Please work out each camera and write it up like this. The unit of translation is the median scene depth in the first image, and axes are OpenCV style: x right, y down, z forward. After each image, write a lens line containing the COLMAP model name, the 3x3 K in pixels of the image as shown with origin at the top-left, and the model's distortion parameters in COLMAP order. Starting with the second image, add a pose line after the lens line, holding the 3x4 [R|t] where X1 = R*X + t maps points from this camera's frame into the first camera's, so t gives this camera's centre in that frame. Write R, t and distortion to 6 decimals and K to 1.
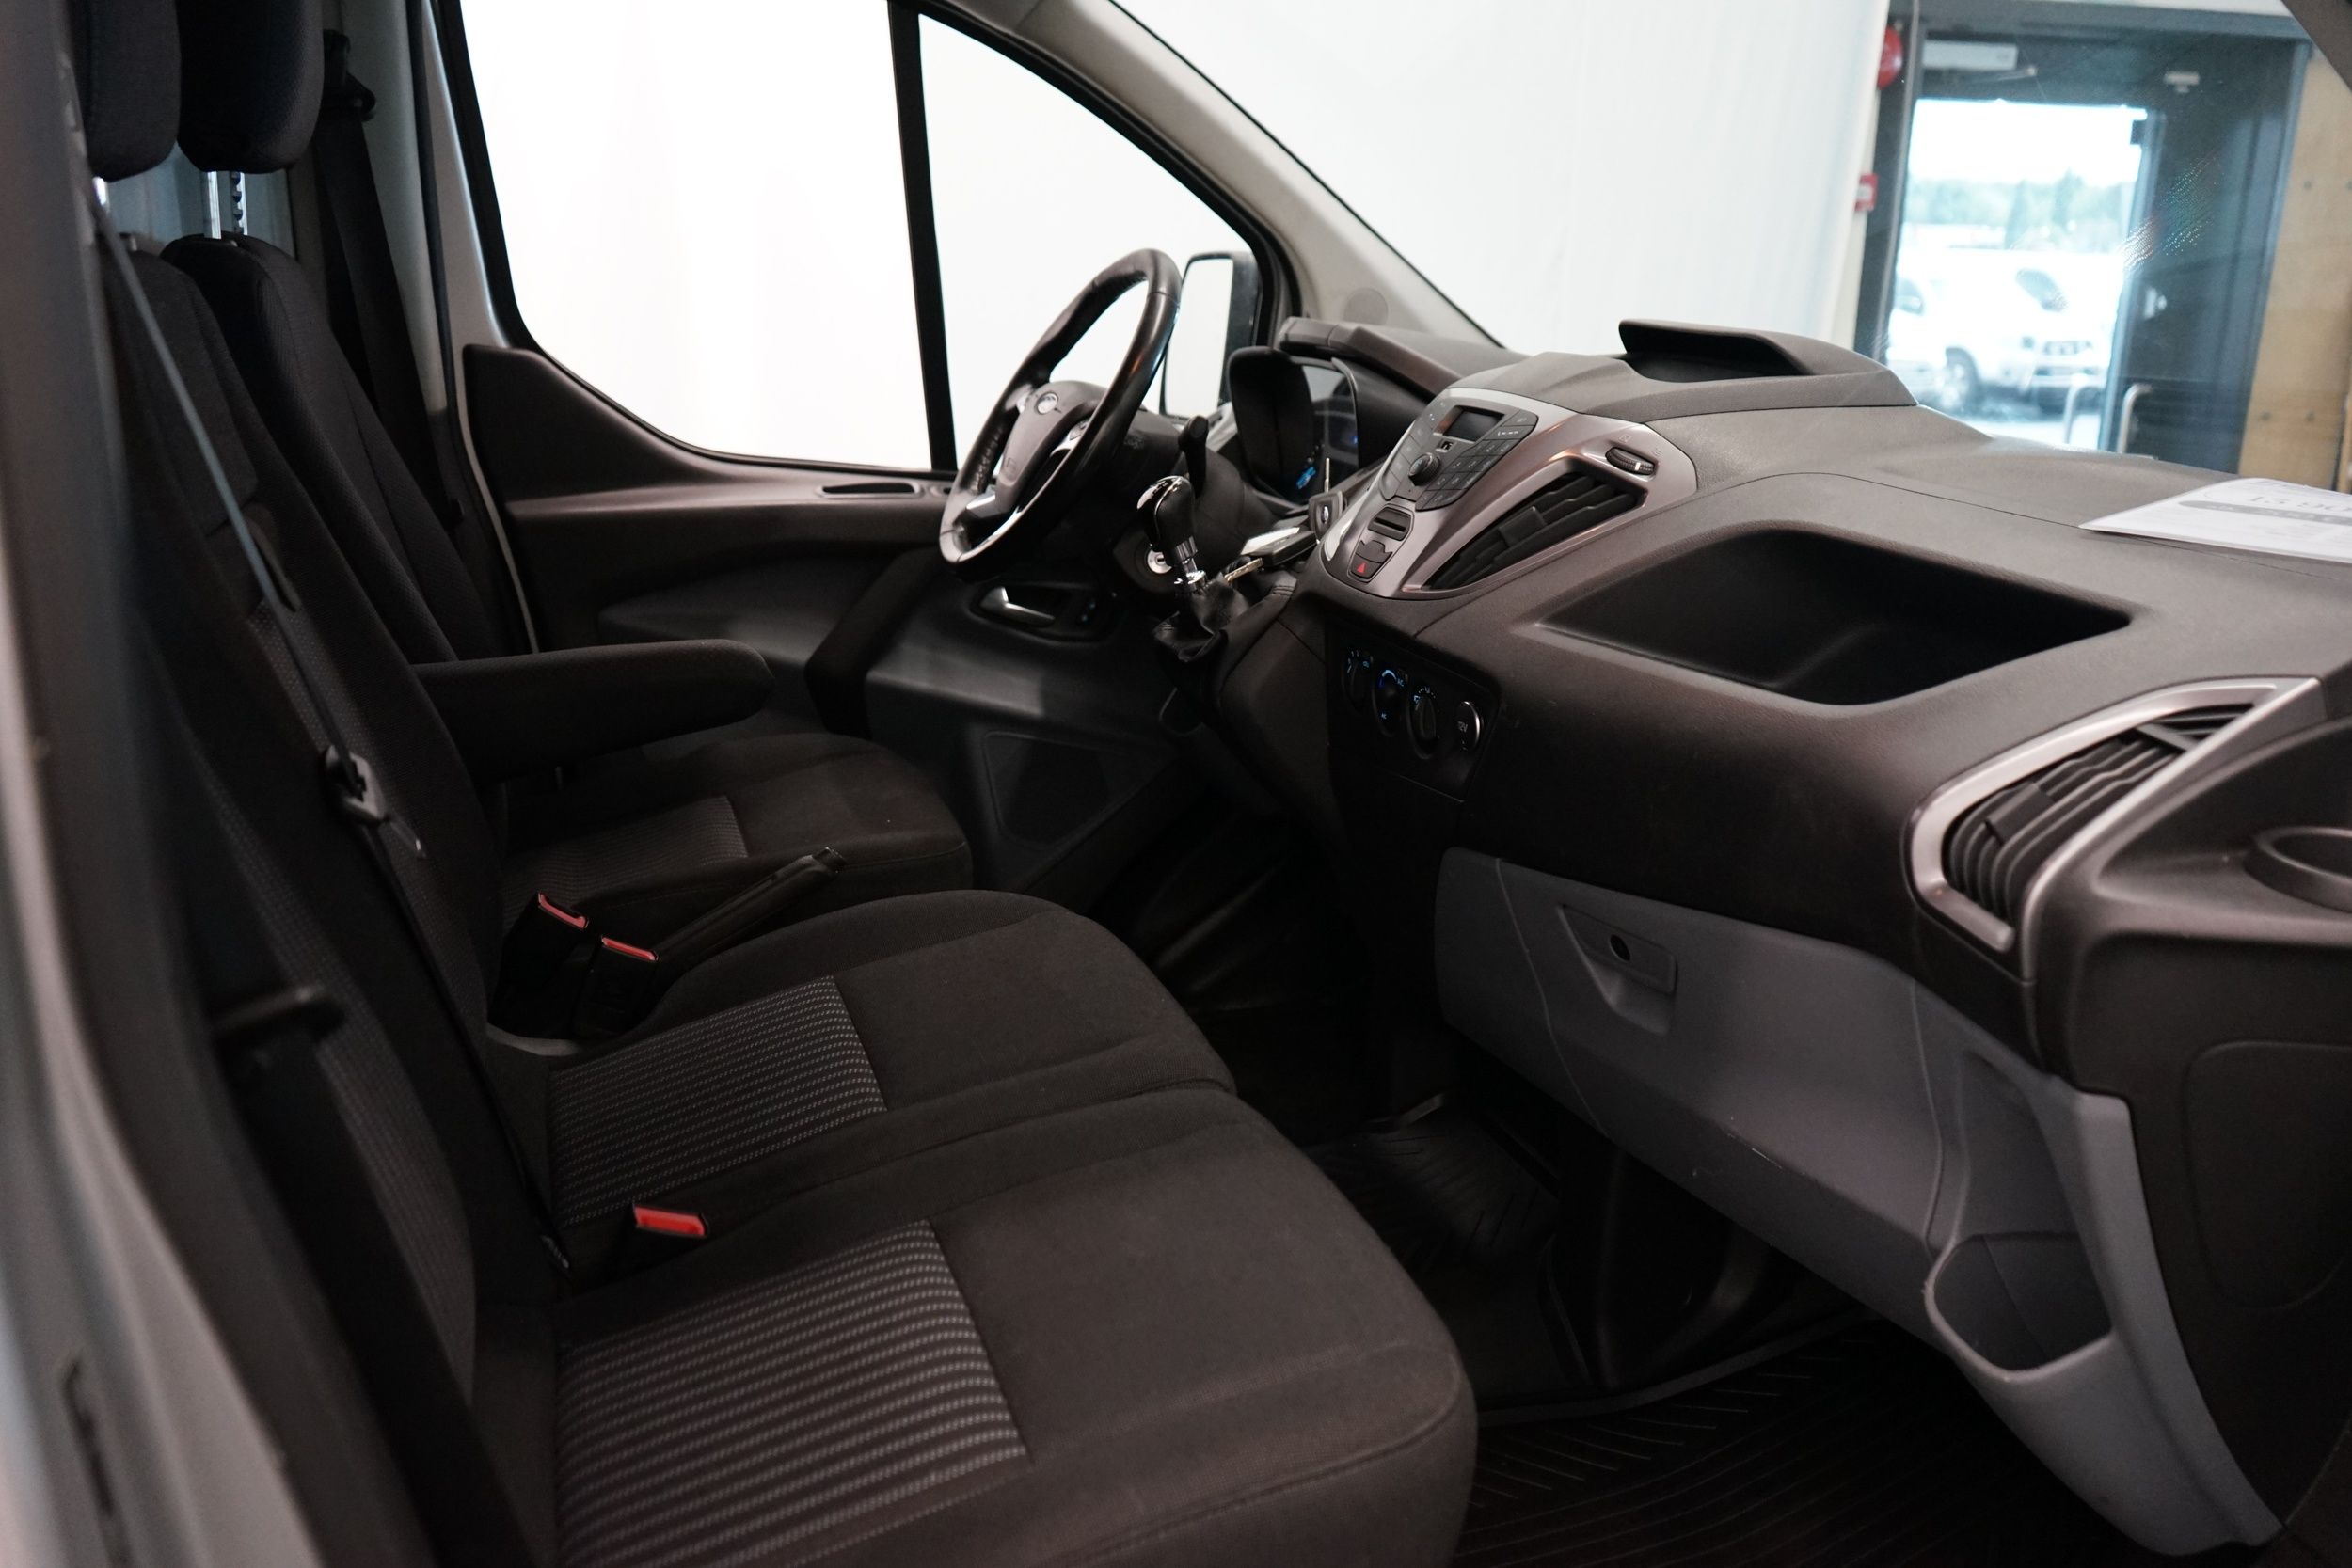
lens RADIAL K [[1852.5, 0, 1176.4], [0, 1852.5, 787.3], [0, 0, 1]] dist [-0.006561, -0.001311]
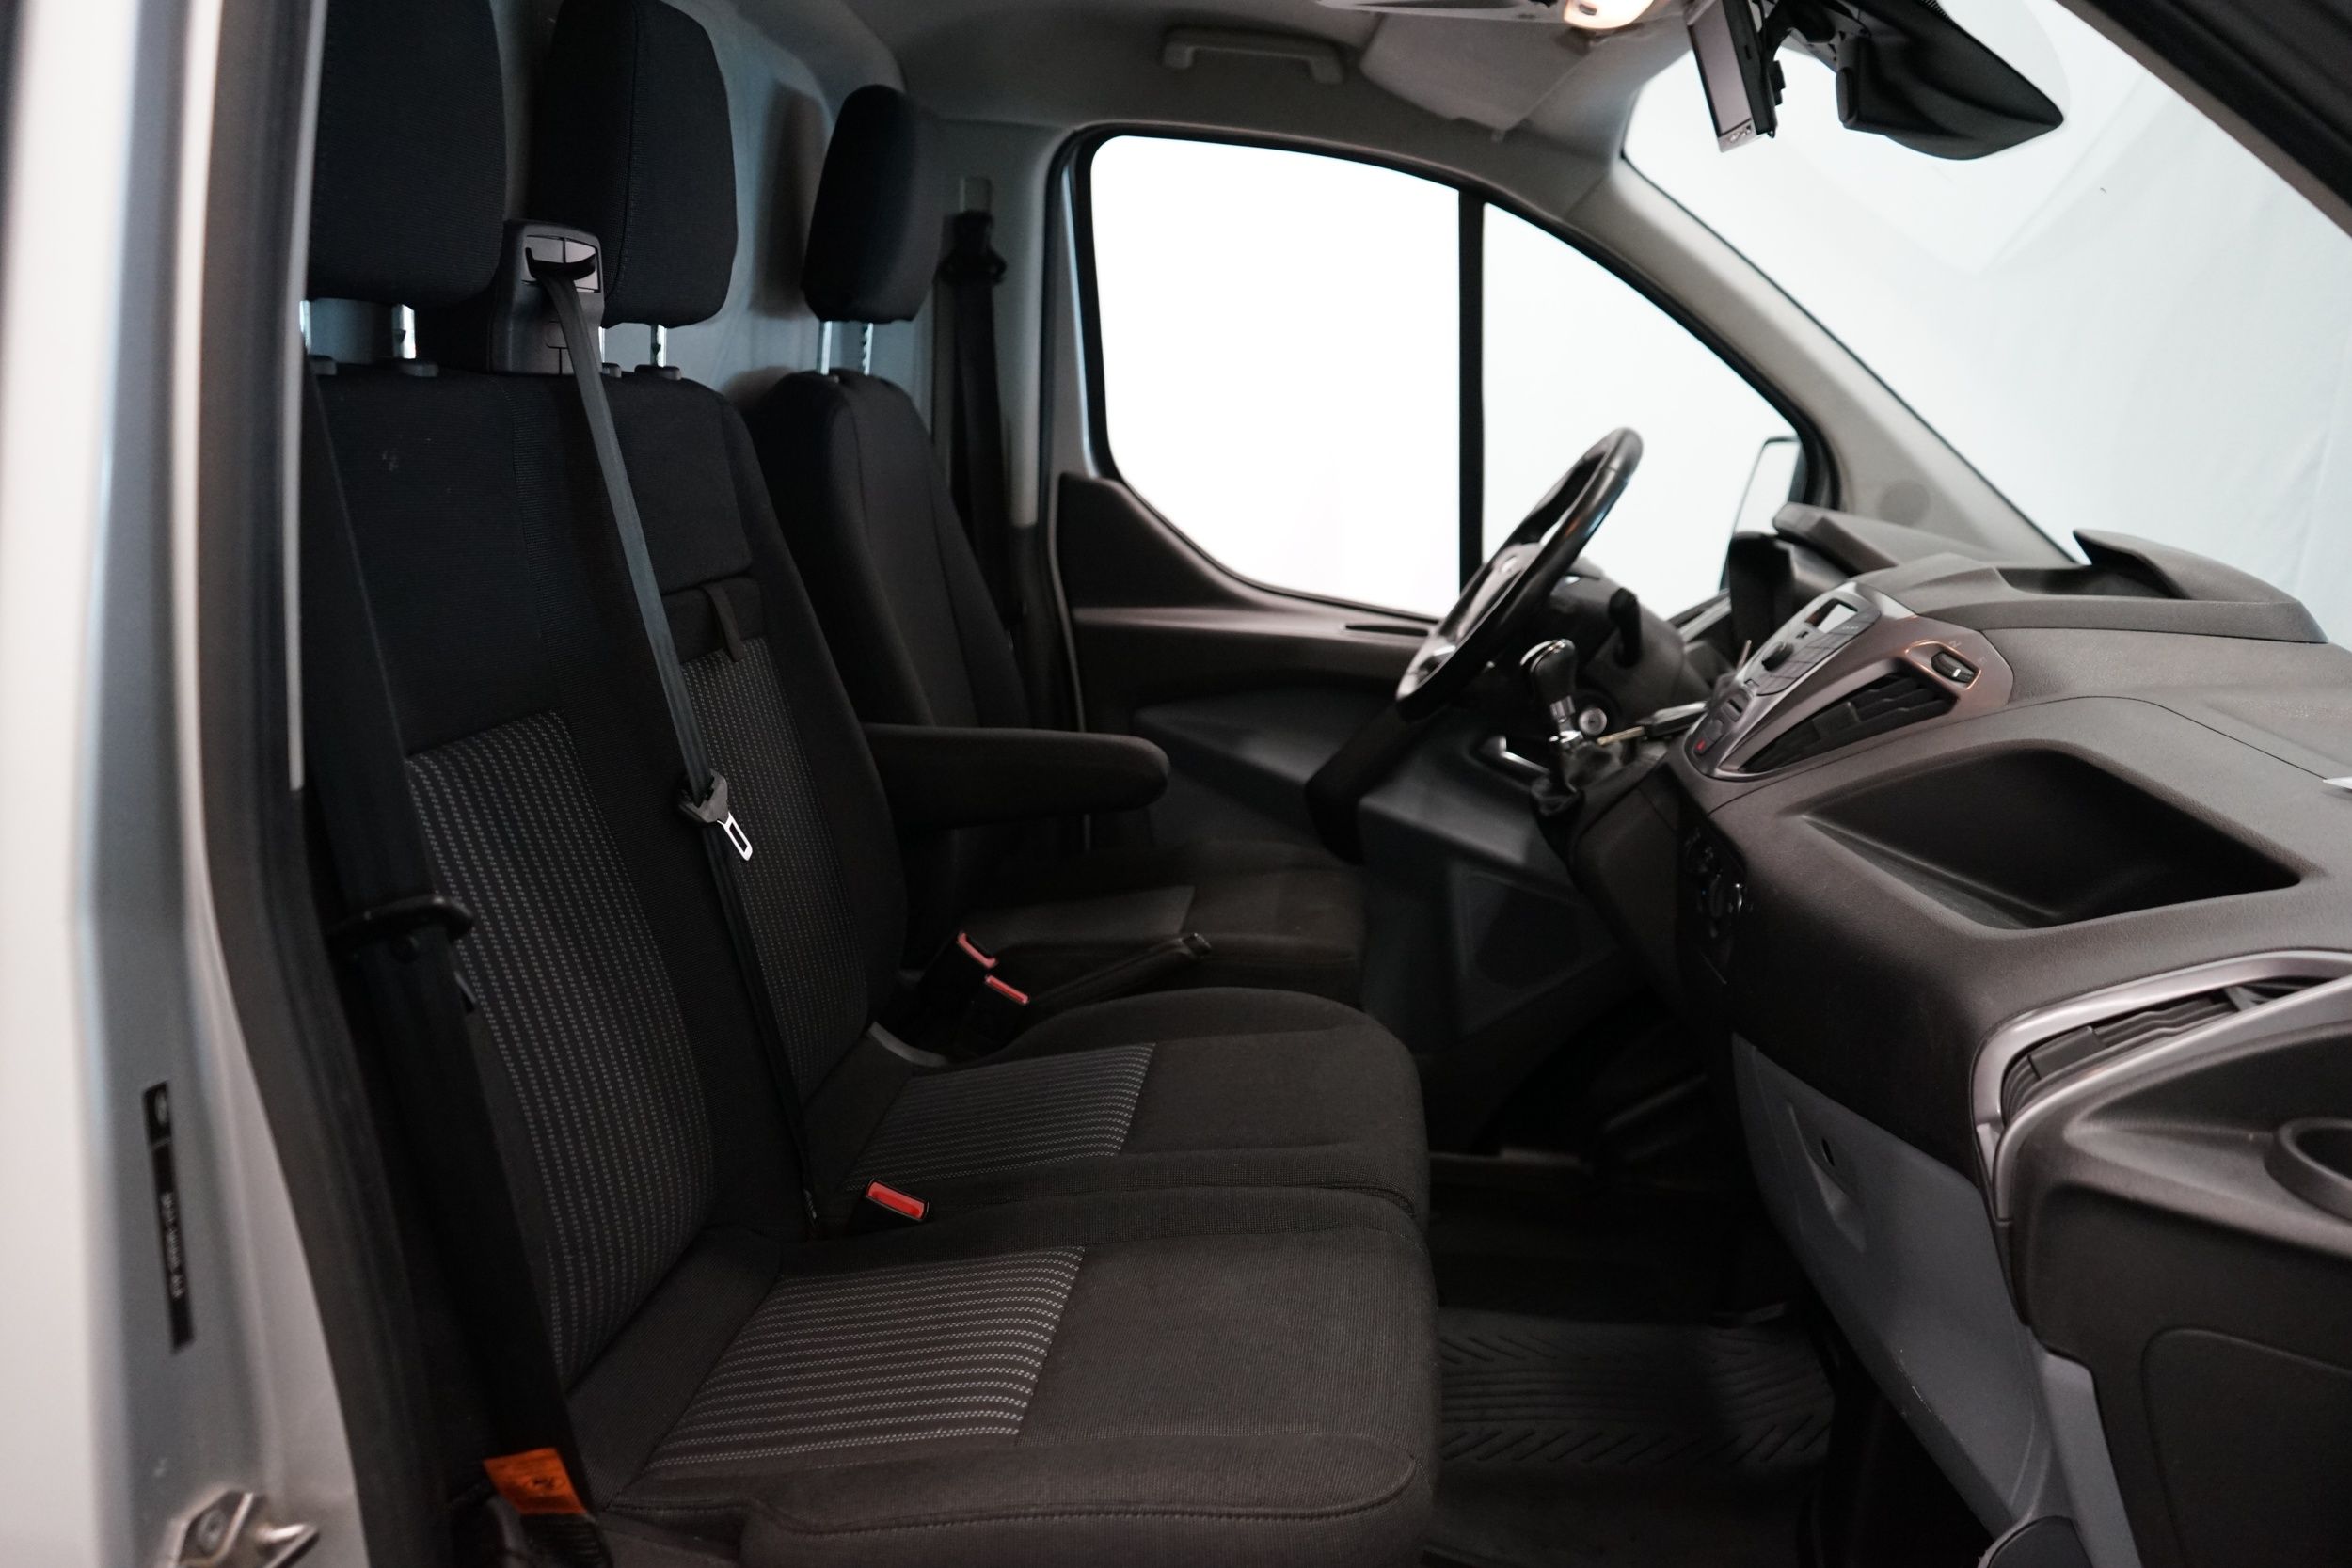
lens RADIAL K [[1852.5, 0, 1175.2], [0, 1852.5, 778.6], [0, 0, 1]] dist [-0.006561, -0.001311]
pose [[0.910872, 0.133624, -0.390458, 0.221990], [-0.166483, 0.984704, -0.051386, -0.000211], [0.377619, 0.111811, 0.919186, -0.037652]]
